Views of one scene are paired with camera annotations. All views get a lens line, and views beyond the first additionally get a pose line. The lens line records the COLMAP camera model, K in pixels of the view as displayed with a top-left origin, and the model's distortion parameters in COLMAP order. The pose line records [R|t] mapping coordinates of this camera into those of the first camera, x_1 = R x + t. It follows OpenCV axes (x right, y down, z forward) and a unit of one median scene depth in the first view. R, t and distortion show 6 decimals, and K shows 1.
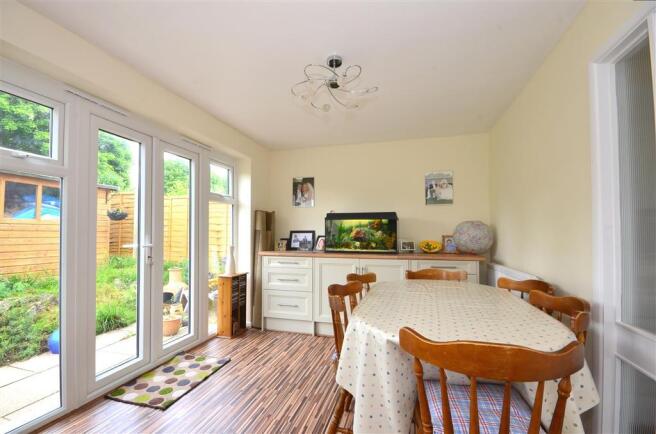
lens RADIAL K [[285.8, 0, 348.4], [0, 285.8, 228.6], [0, 0, 1]] dist [0.016352, -0.013044]
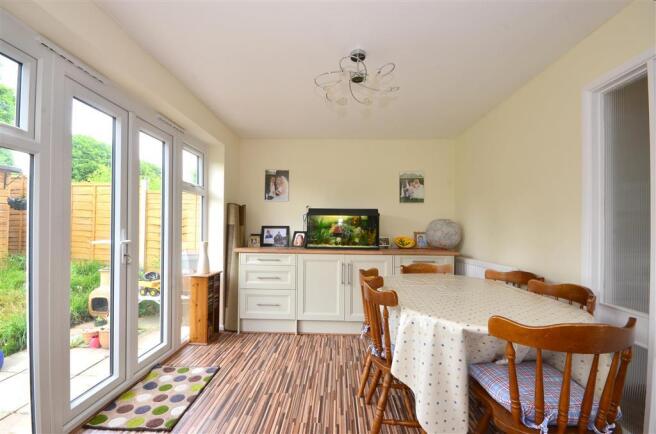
lens RADIAL K [[285.8, 0, 348.4], [0, 285.8, 228.6], [0, 0, 1]] dist [0.016352, -0.013044]
pose [[0.971306, 0.009820, 0.237632, -0.189221], [-0.013204, 0.999833, 0.012651, 0.001166], [-0.237468, -0.015426, 0.971273, 0.023182]]
